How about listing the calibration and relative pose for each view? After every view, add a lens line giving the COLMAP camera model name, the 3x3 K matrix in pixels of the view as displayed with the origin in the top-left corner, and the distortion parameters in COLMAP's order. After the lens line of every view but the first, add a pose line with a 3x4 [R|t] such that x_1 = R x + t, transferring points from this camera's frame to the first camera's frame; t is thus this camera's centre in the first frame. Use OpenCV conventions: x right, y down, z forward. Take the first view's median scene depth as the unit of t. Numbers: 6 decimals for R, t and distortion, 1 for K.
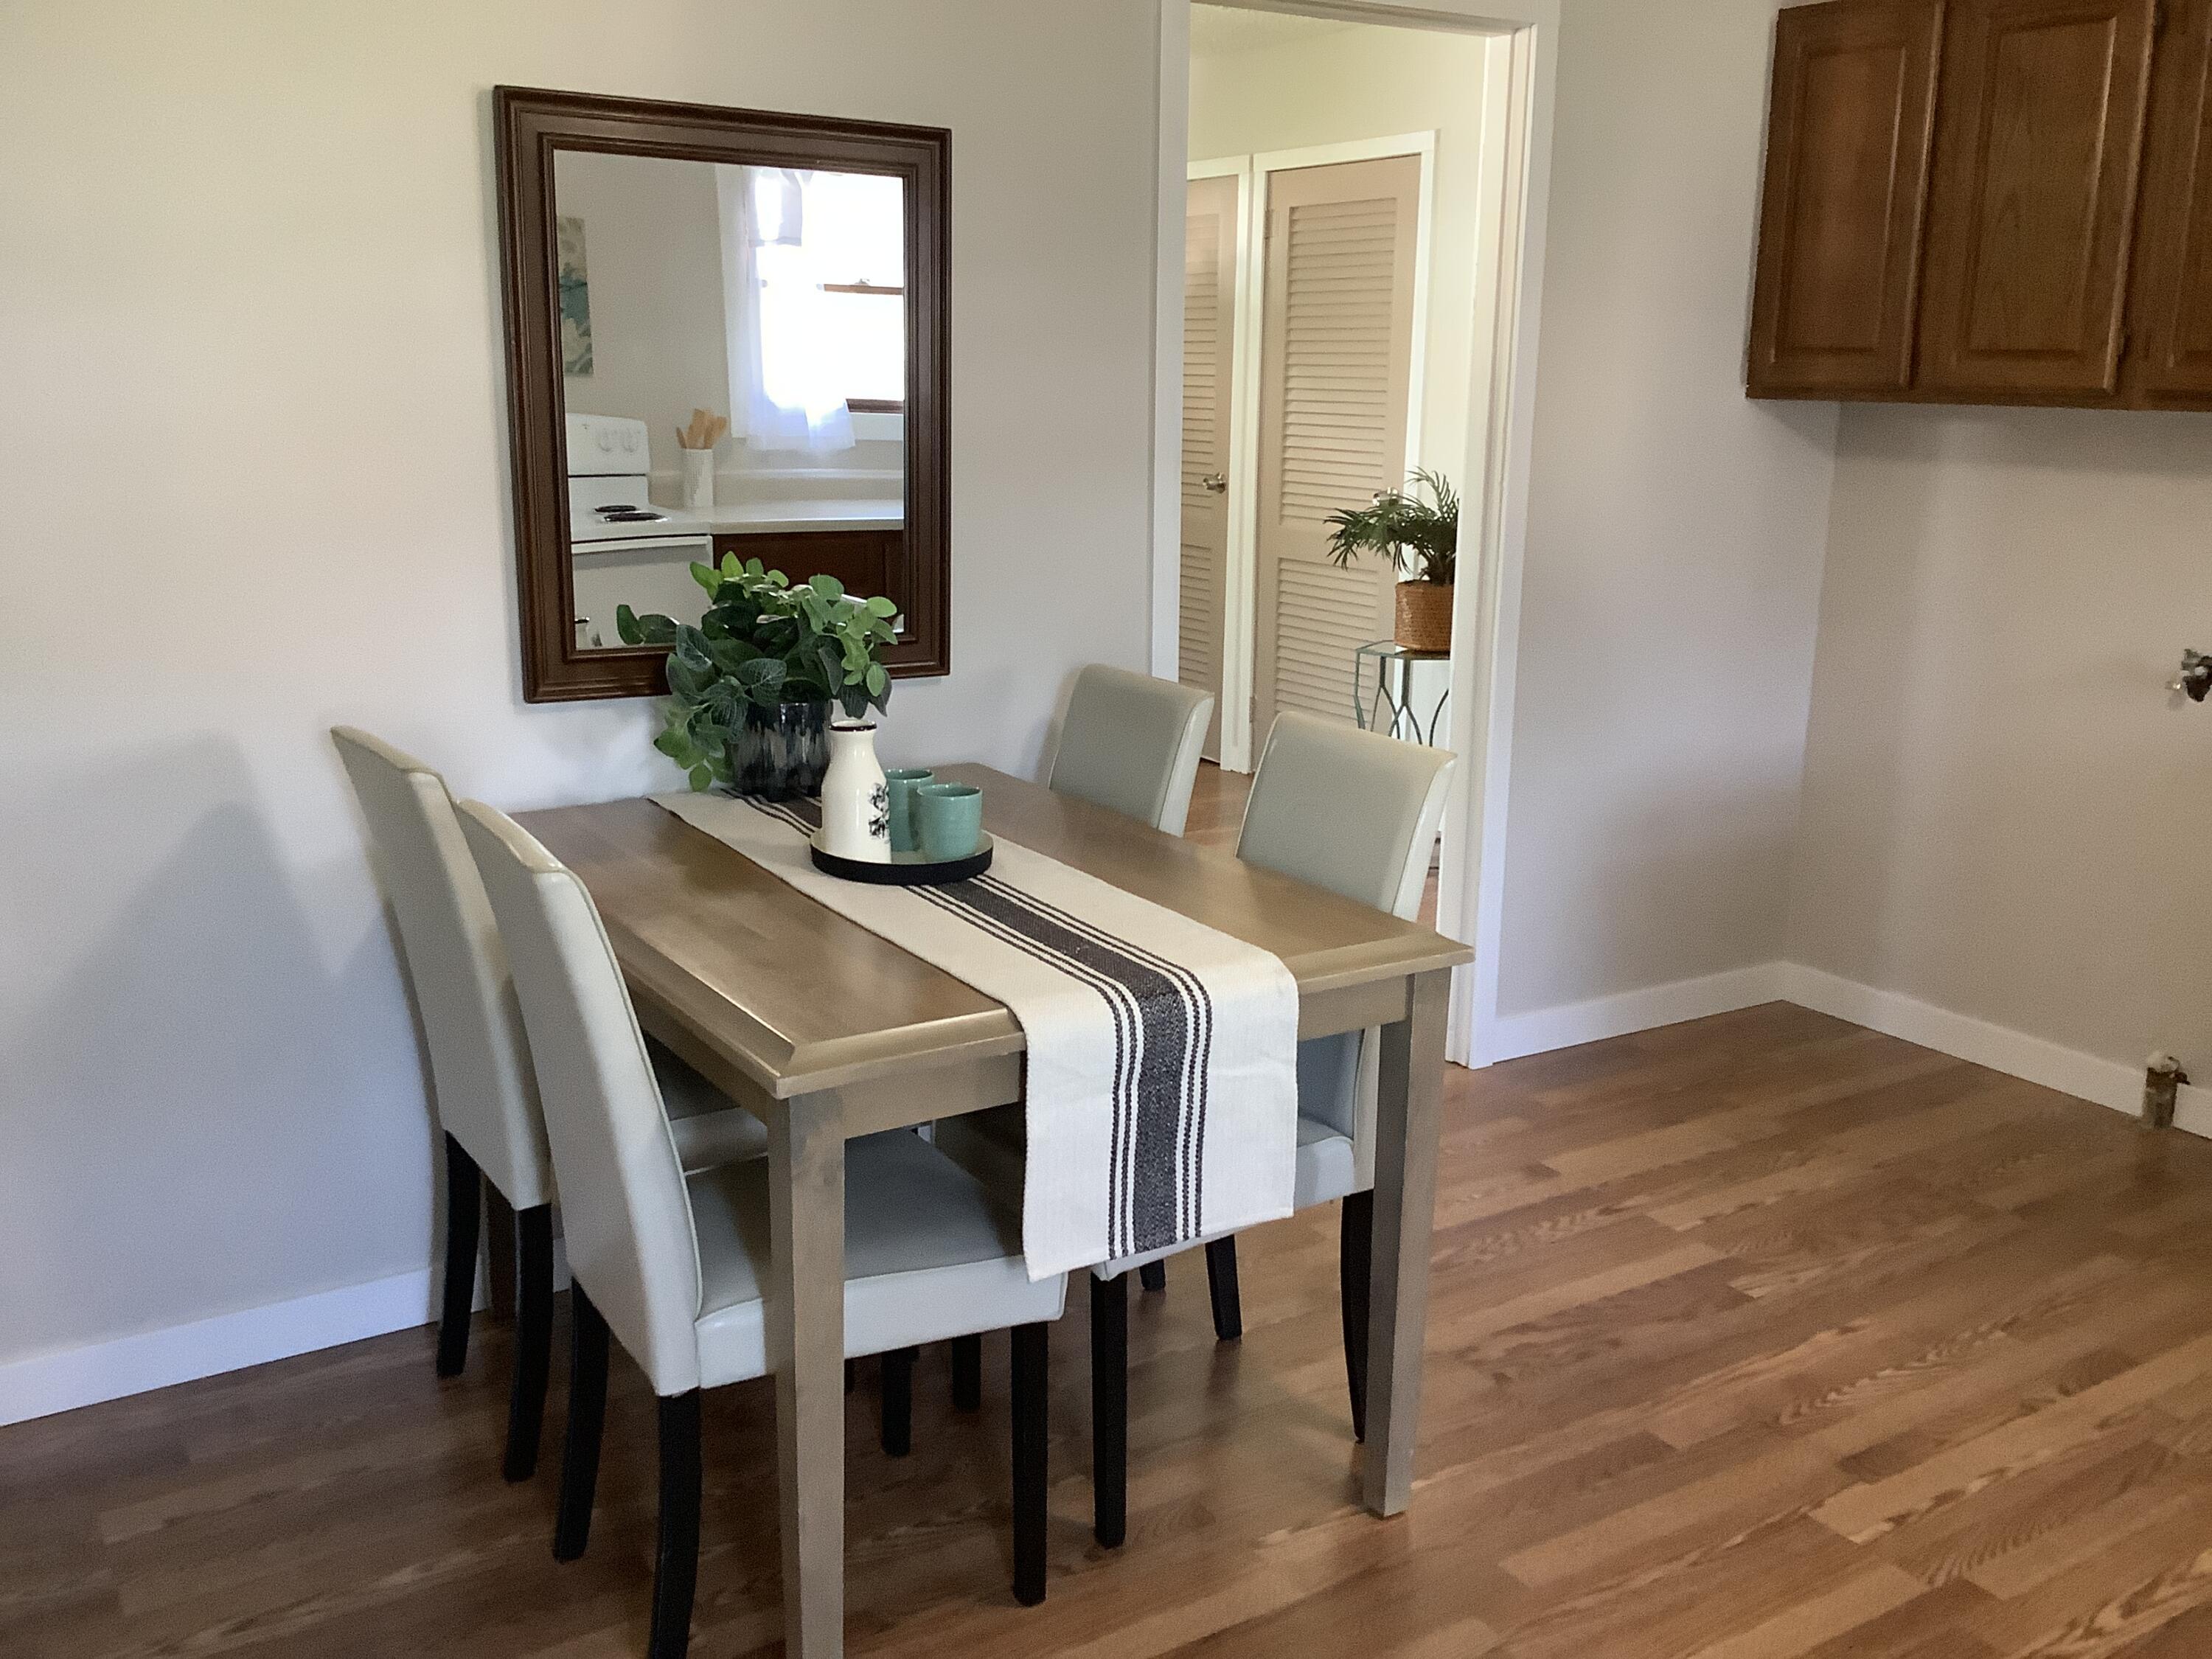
lens RADIAL K [[1983.0, 0, 1106.0], [0, 1983.0, 829.5], [0, 0, 1]] dist [0.071985, -0.119449]
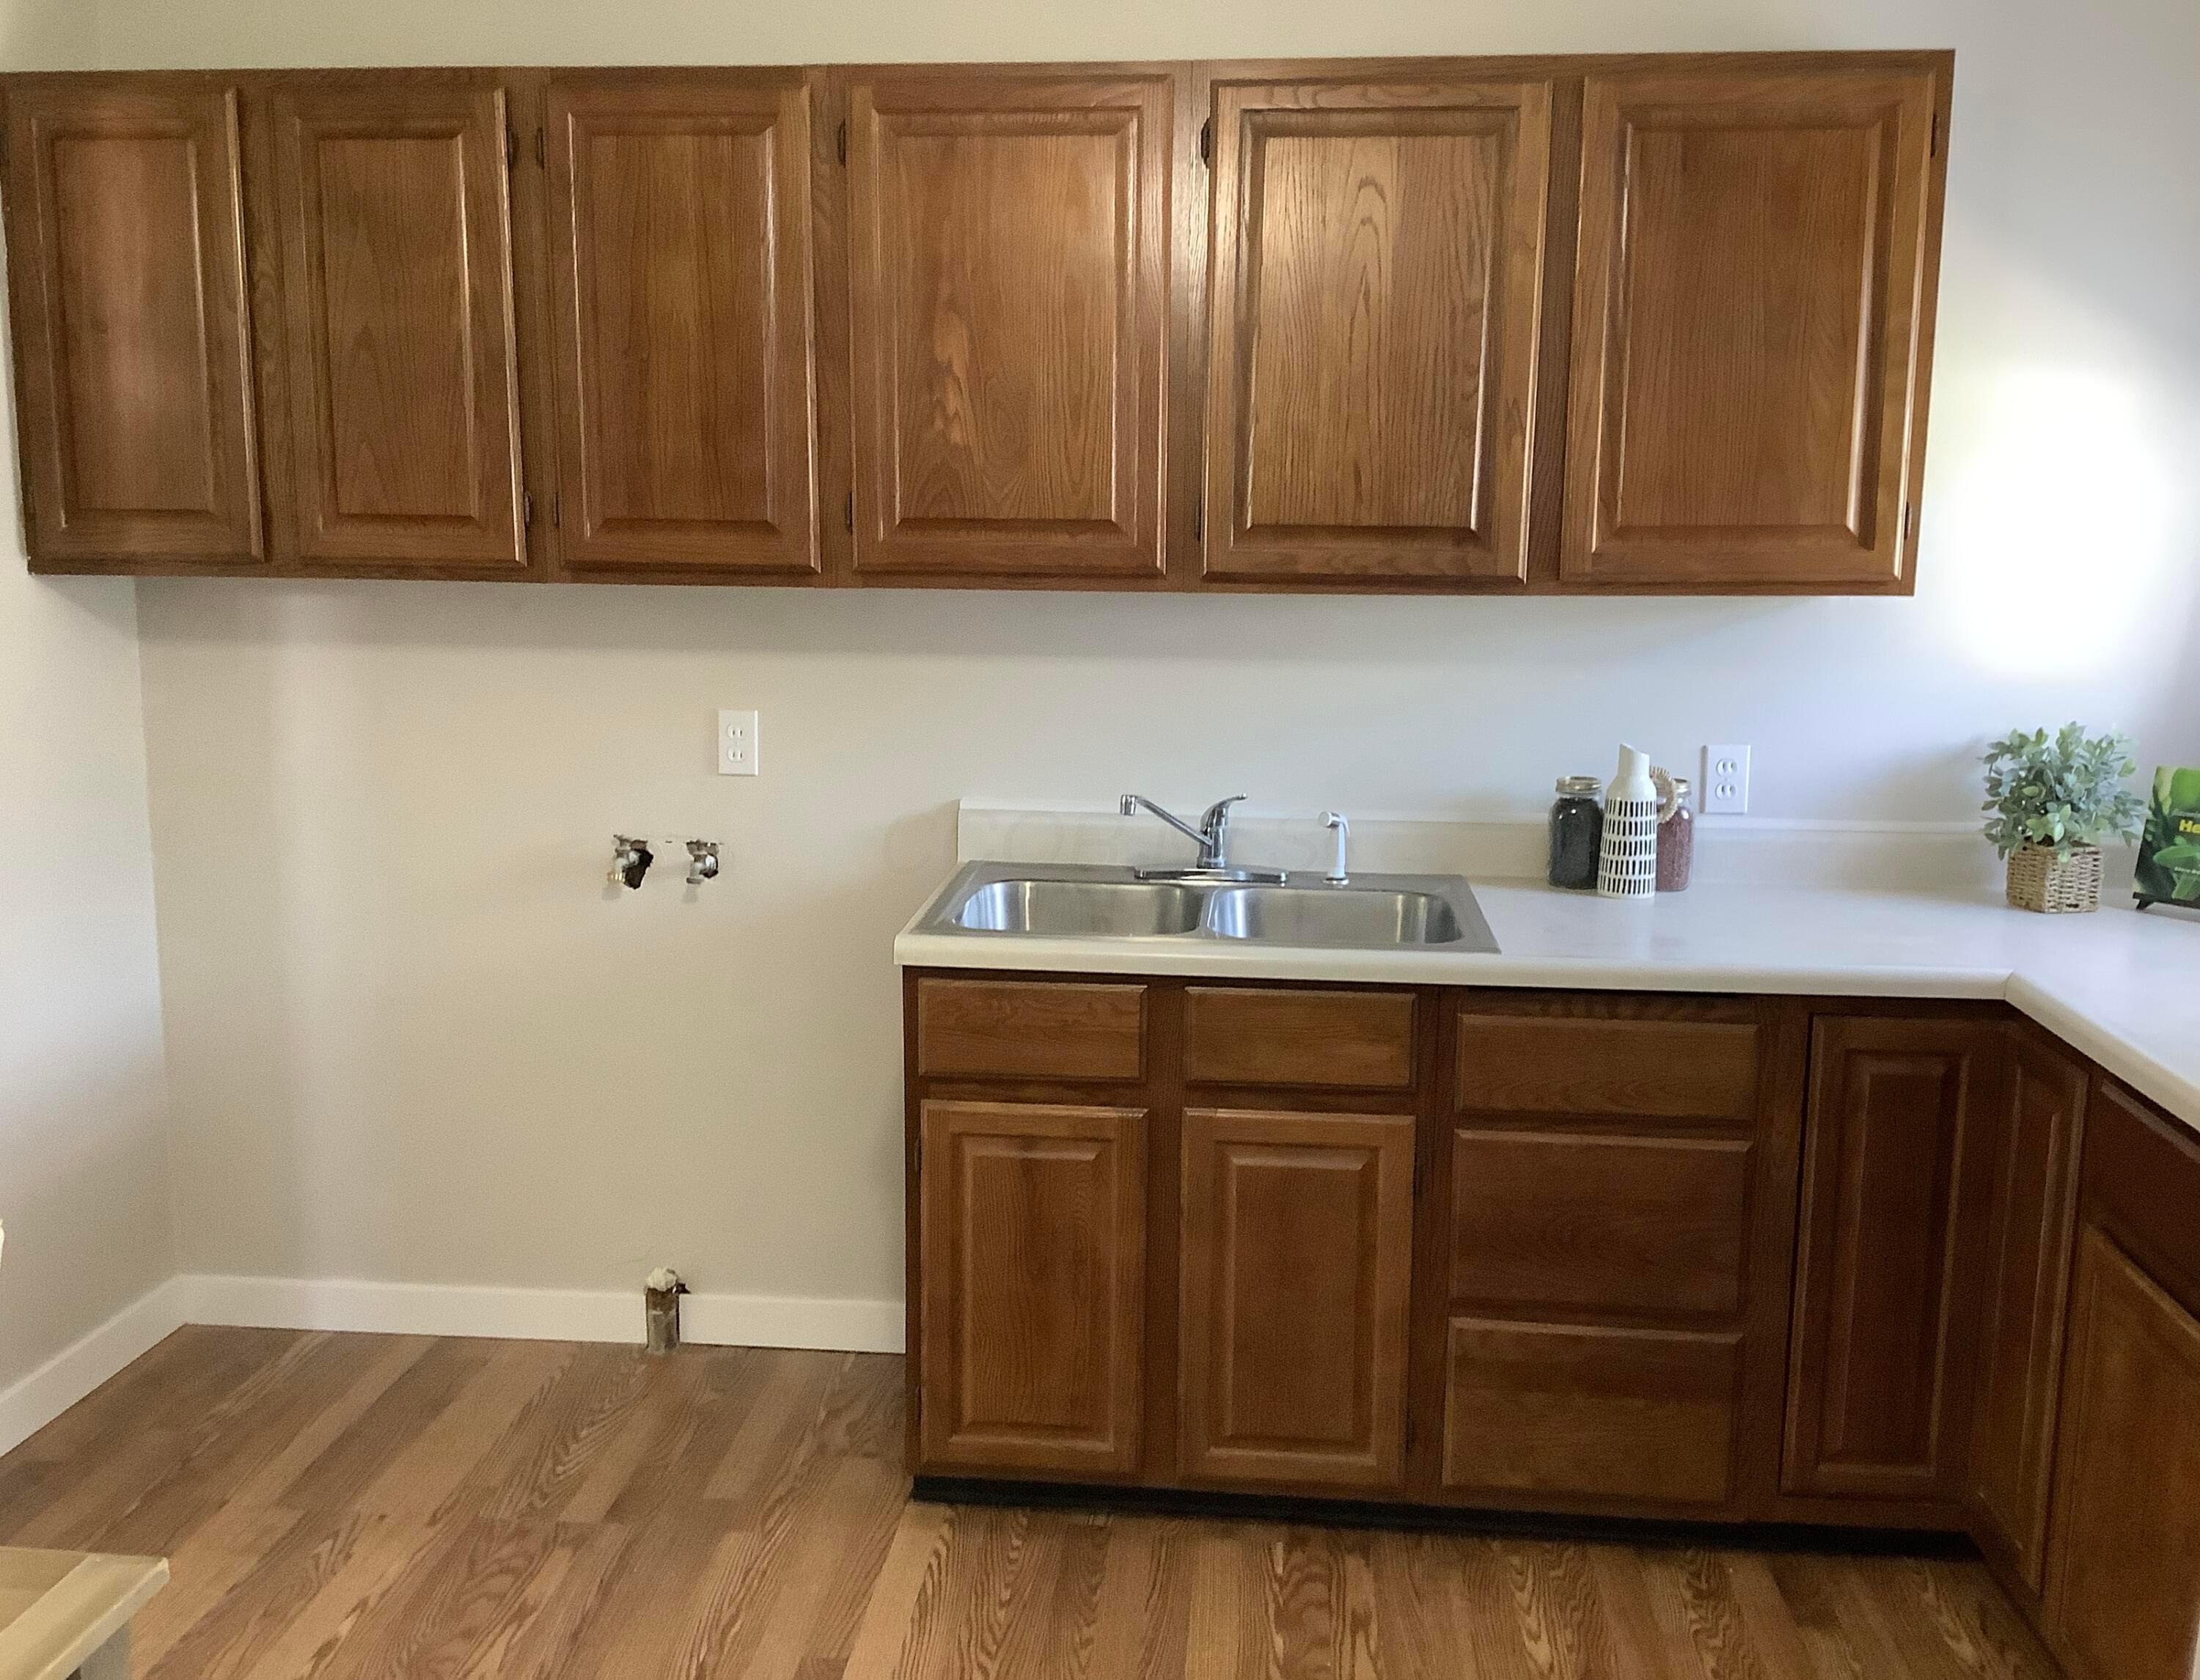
lens RADIAL K [[2060.9, 0, 1100.0], [0, 2060.9, 840.0], [0, 0, 1]] dist [0.137525, -0.276218]
pose [[0.617517, -0.135643, 0.774773, -0.059926], [0.179144, 0.983384, 0.029382, -0.073489], [-0.765885, 0.120652, 0.631556, 0.221624]]
